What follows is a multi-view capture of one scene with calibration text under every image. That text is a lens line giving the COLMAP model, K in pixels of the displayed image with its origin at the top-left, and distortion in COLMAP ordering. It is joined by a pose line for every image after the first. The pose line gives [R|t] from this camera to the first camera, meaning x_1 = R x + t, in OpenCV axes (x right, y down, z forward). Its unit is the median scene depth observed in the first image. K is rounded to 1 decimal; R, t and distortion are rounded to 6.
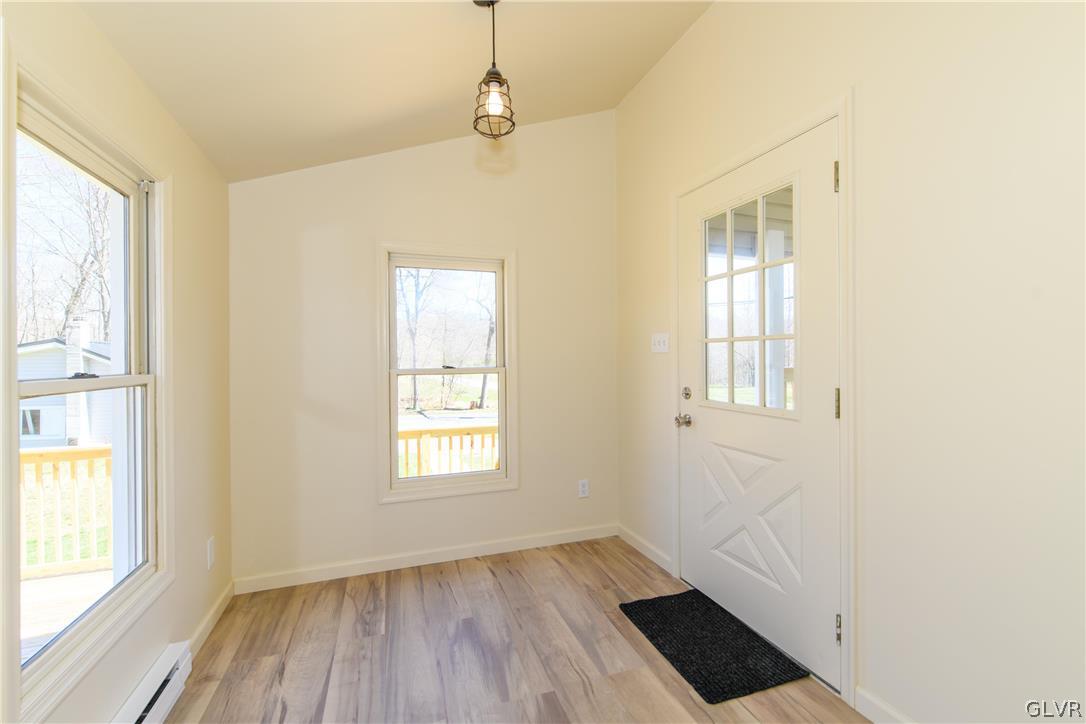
lens RADIAL K [[462.8, 0, 543.9], [0, 462.8, 358.2], [0, 0, 1]] dist [-0.000939, -0.000023]
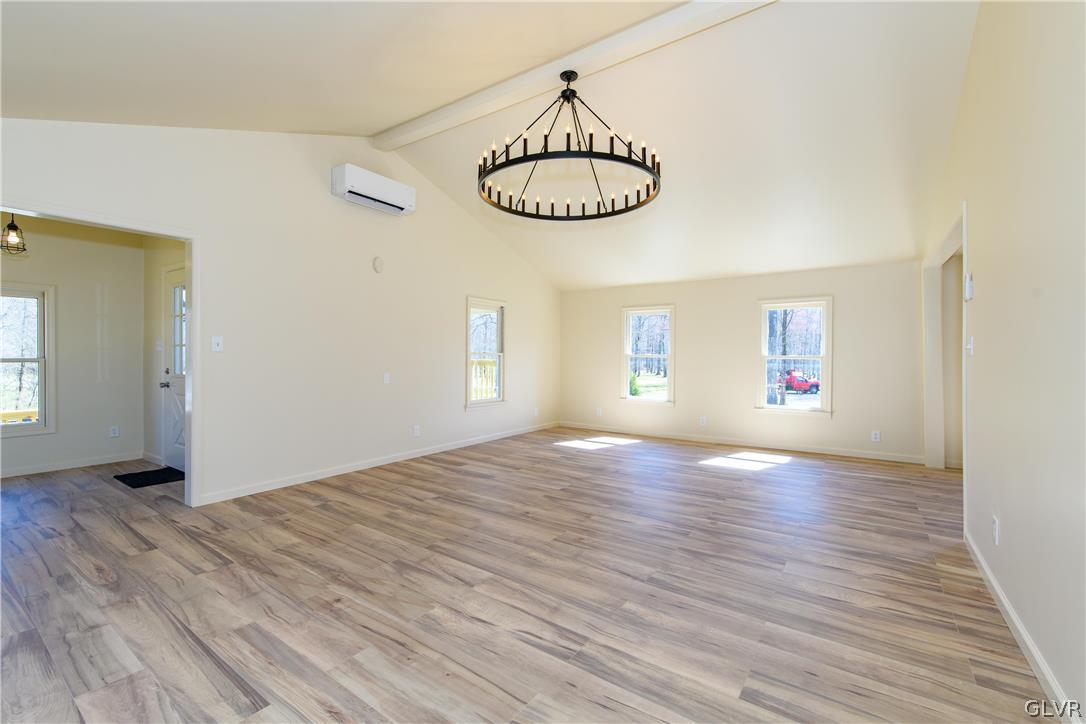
lens RADIAL K [[462.8, 0, 543.9], [0, 462.8, 358.2], [0, 0, 1]] dist [-0.000939, -0.000023]
pose [[0.806783, 0.001092, 0.590847, 0.438329], [-0.007402, 0.999938, 0.008259, -0.009879], [-0.590802, -0.011037, 0.806741, -1.579144]]
